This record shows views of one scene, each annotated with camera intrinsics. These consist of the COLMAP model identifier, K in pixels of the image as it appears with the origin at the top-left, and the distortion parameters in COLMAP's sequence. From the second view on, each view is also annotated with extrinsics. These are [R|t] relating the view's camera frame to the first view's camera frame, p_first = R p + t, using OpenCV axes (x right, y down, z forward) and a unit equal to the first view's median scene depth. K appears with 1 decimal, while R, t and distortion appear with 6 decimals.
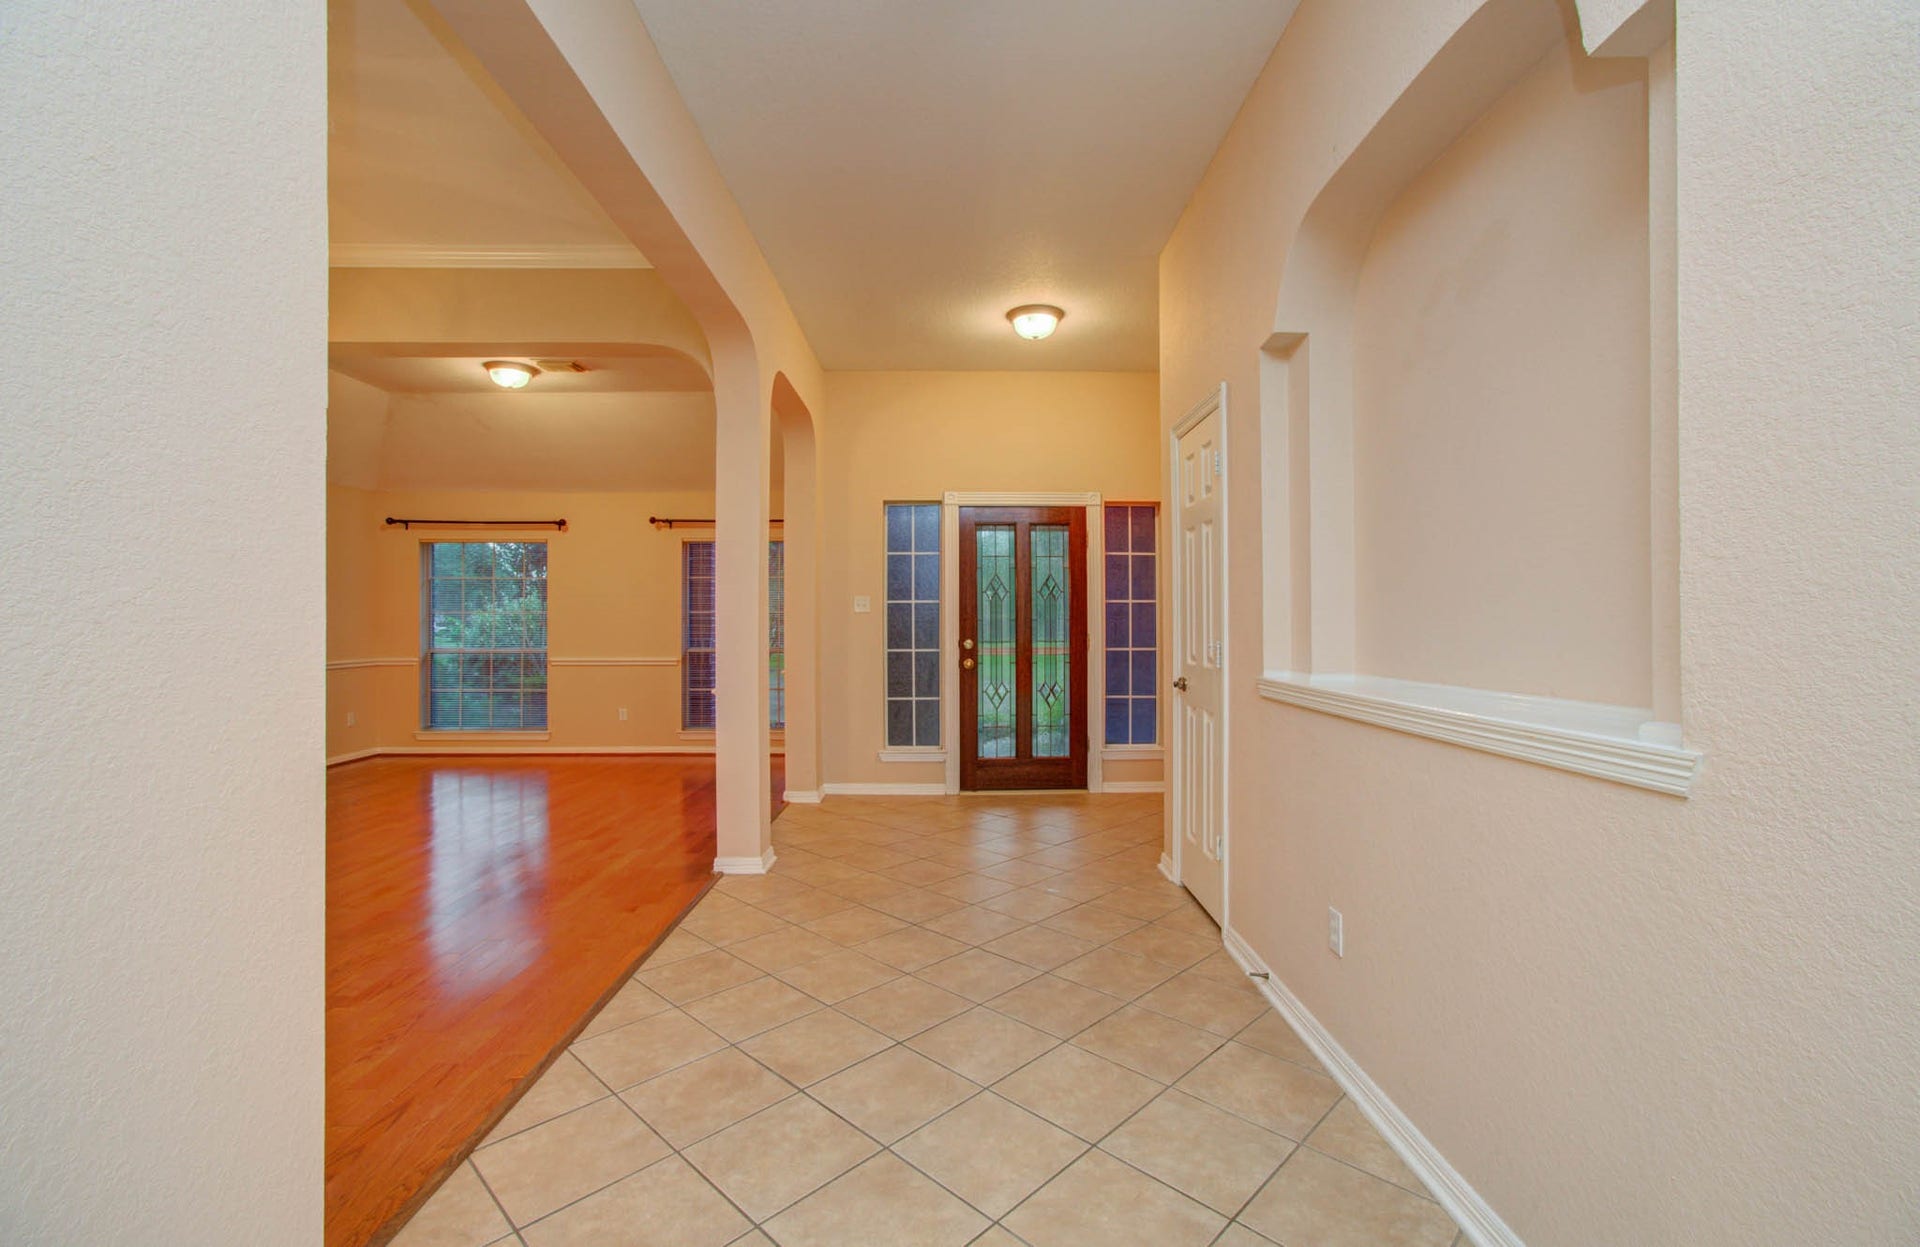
lens RADIAL K [[839.3, 0, 980.5], [0, 839.3, 615.1], [0, 0, 1]] dist [-0.016441, 0.004140]
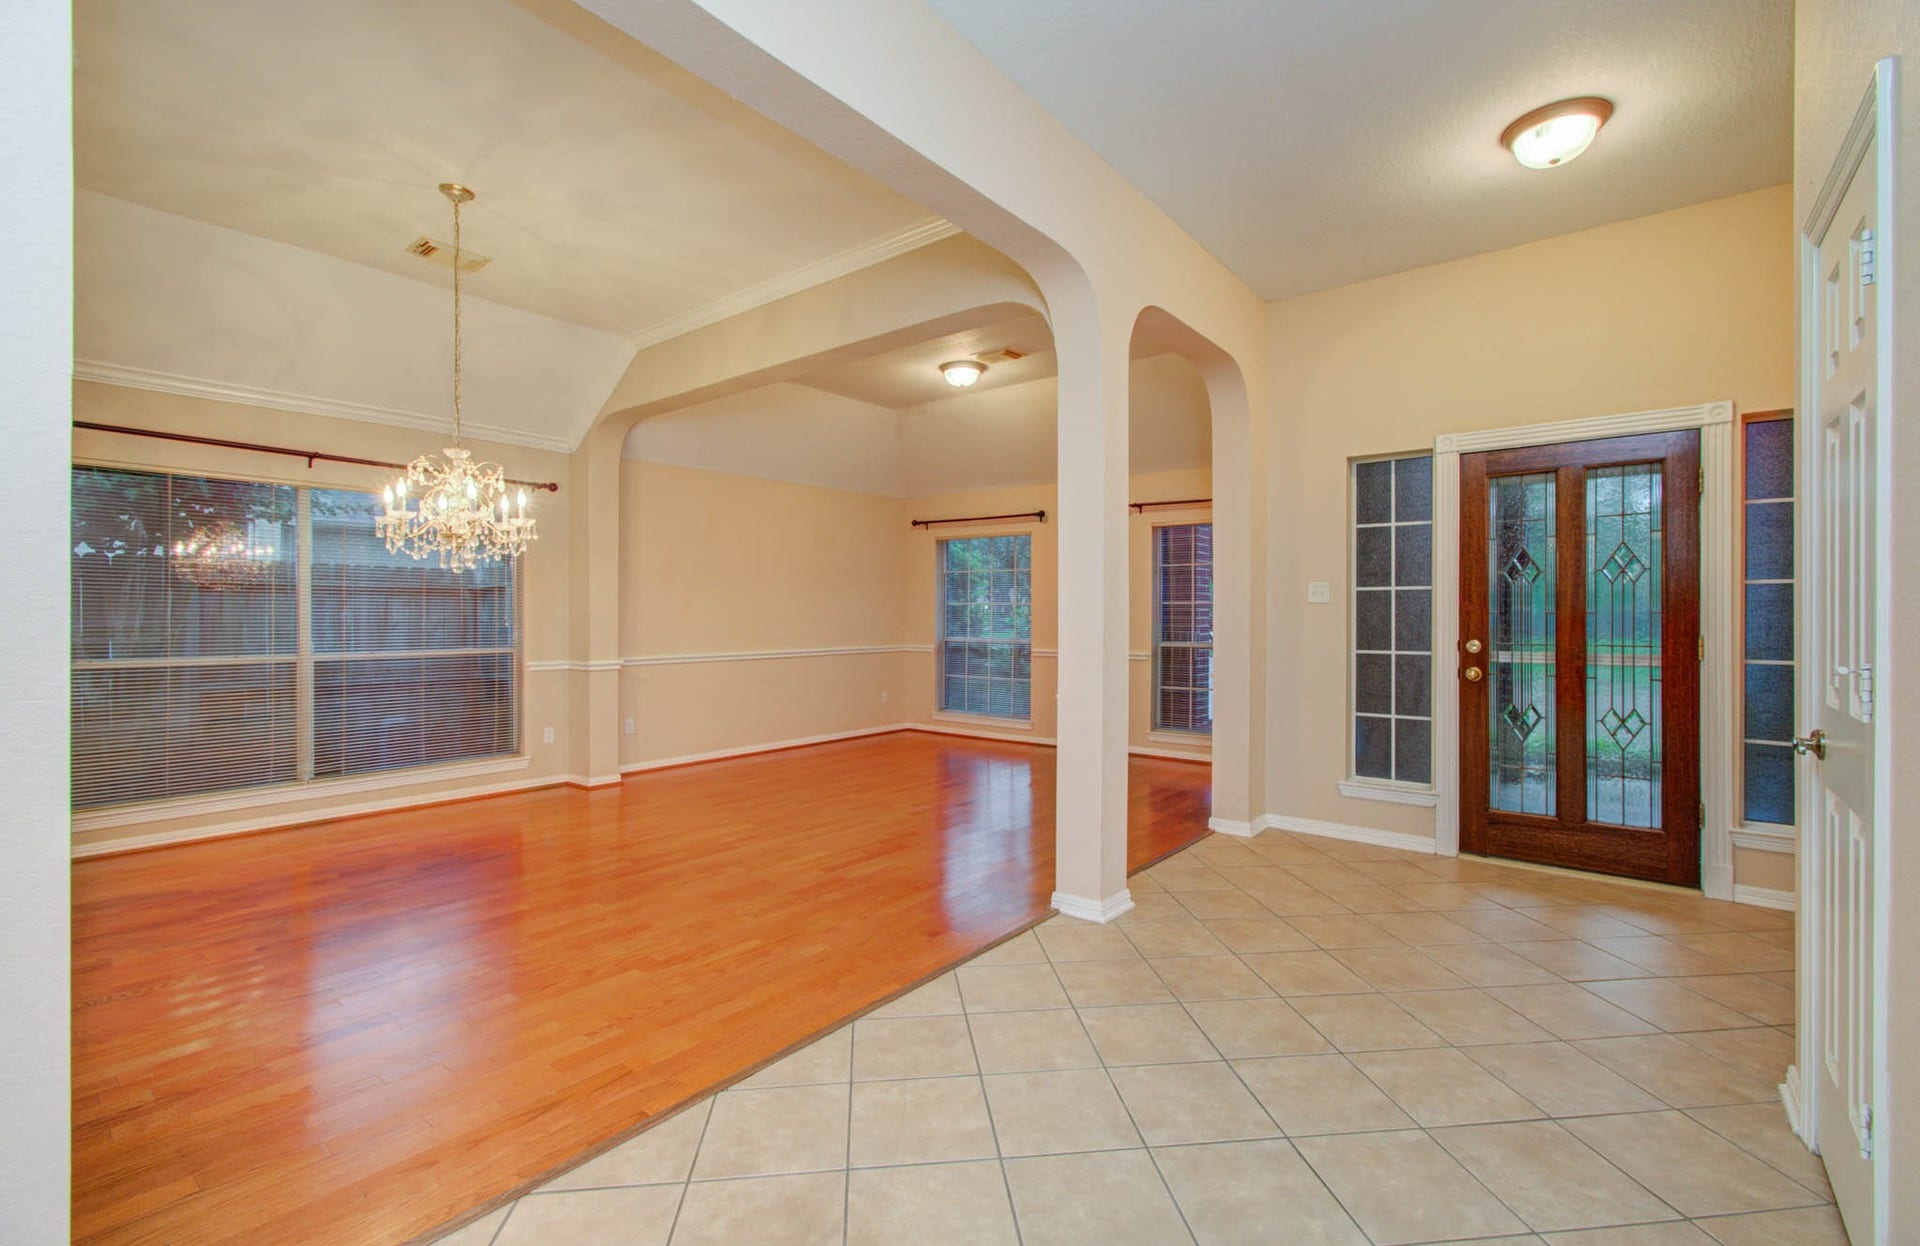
lens RADIAL K [[839.3, 0, 964.3], [0, 839.3, 615.6], [0, 0, 1]] dist [-0.016441, 0.004140]
pose [[0.764187, 0.006367, -0.644963, 0.108275], [0.001931, 0.999924, 0.012159, -0.000154], [0.644992, -0.010537, 0.764117, 0.195336]]
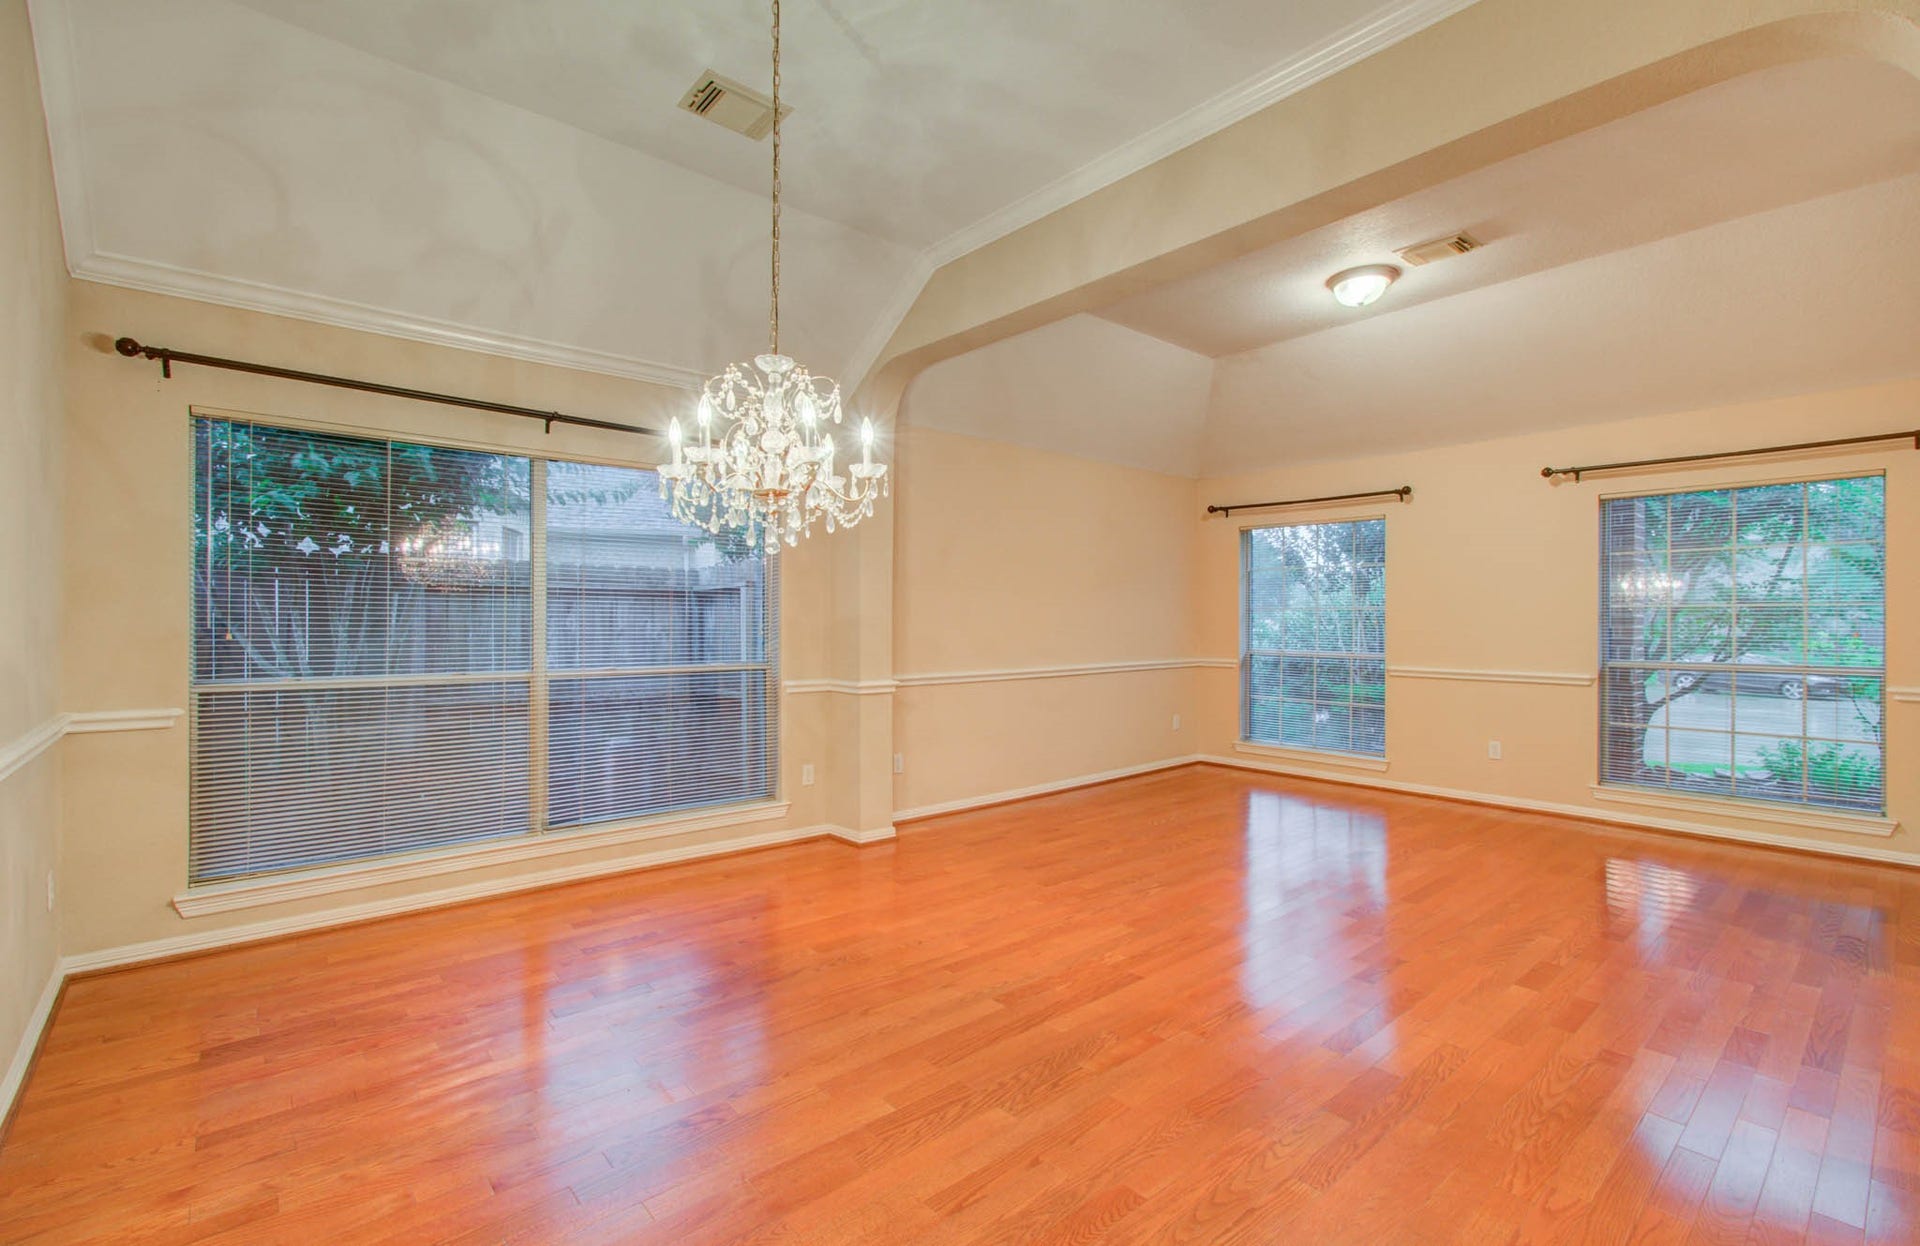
lens RADIAL K [[839.3, 0, 957.5], [0, 839.3, 614.9], [0, 0, 1]] dist [-0.016441, 0.004140]
pose [[0.633798, -0.001414, -0.773498, -0.210082], [0.001261, 0.999999, -0.000795, 0.004328], [0.773498, -0.000472, 0.633799, 0.242744]]
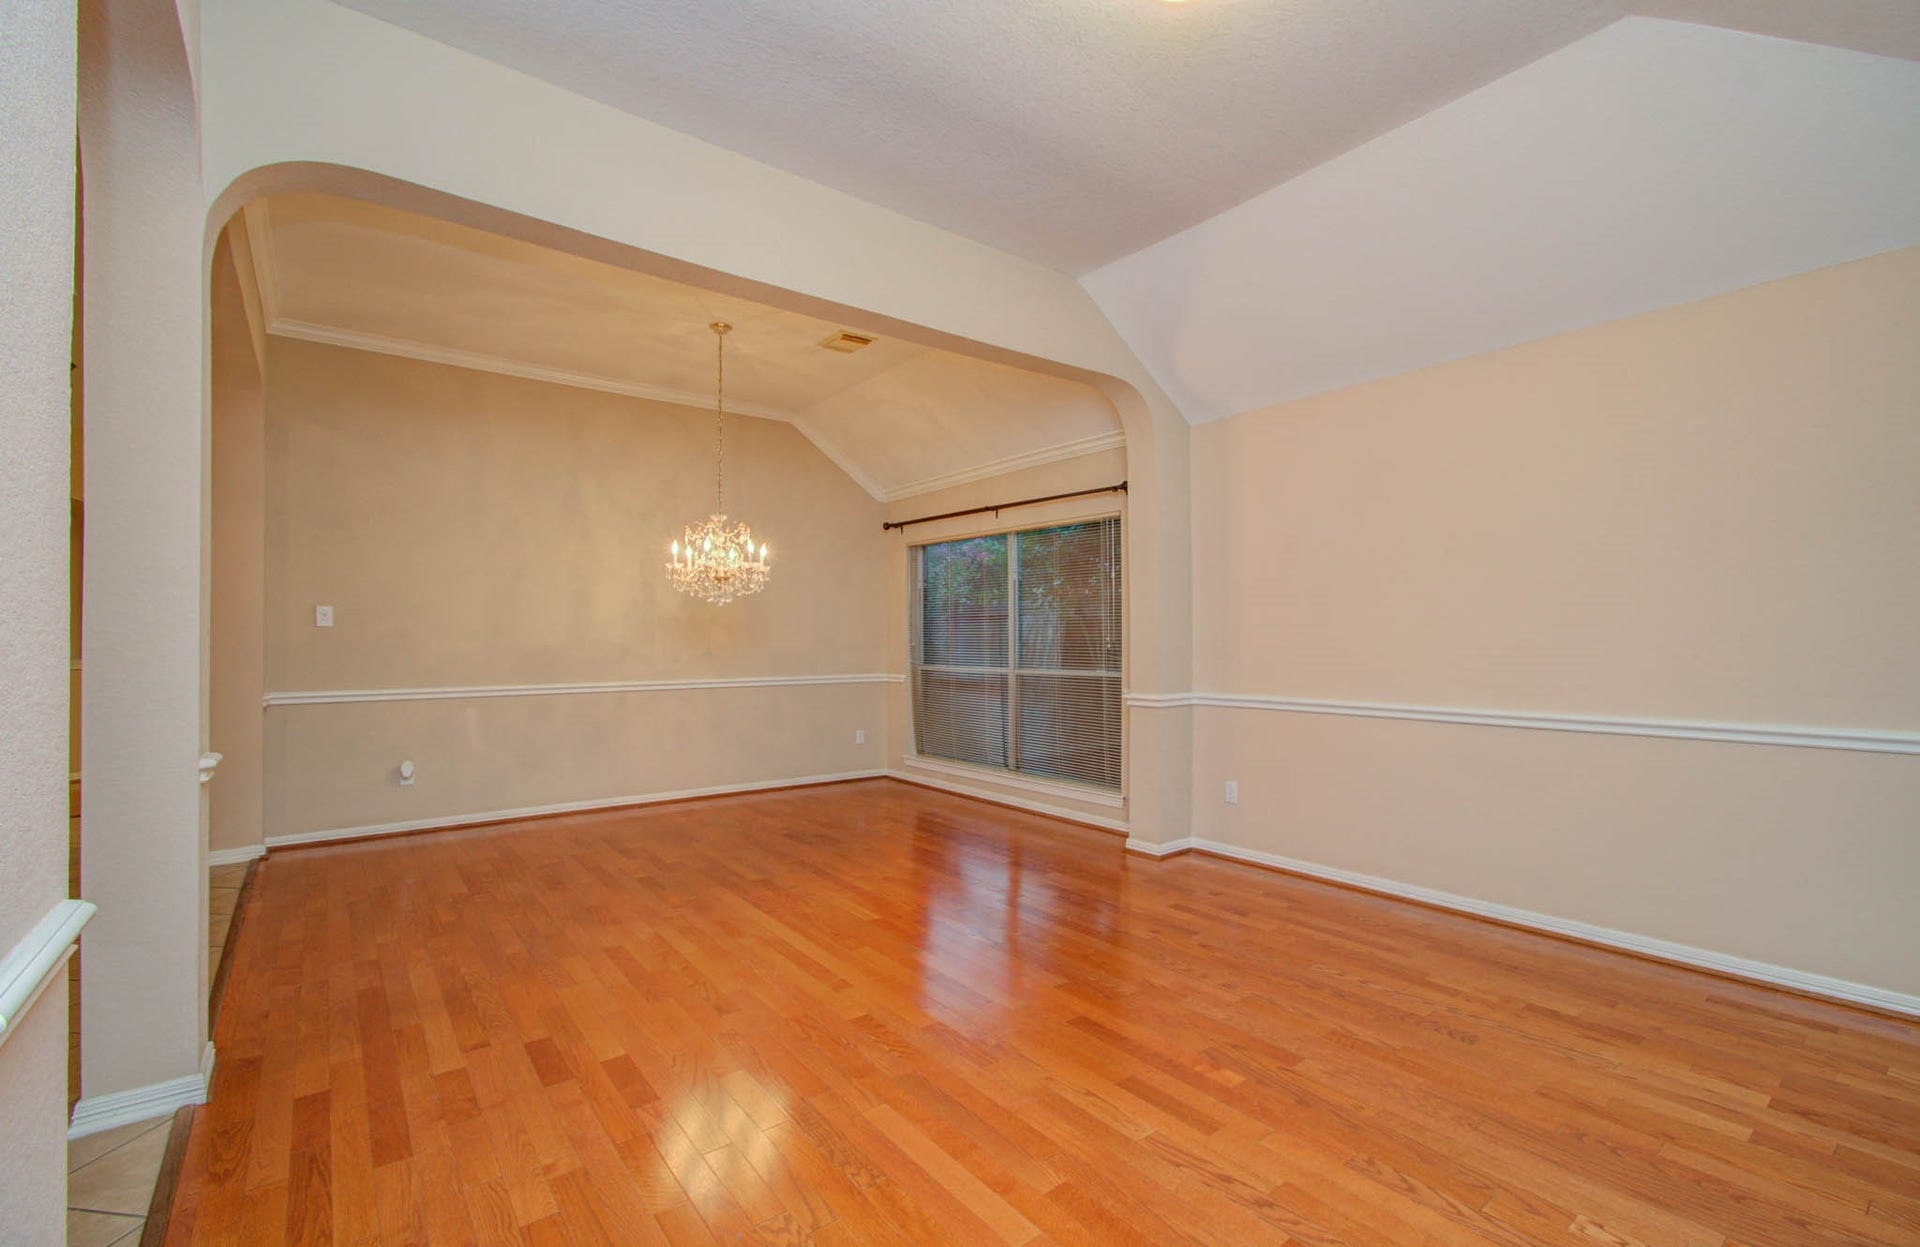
lens RADIAL K [[839.3, 0, 960.4], [0, 839.3, 618.1], [0, 0, 1]] dist [-0.016441, 0.004140]
pose [[-0.811411, -0.003541, -0.584466, -0.266893], [0.015079, 0.999522, -0.026990, 0.012914], [0.584282, -0.030713, -0.810969, 1.207029]]
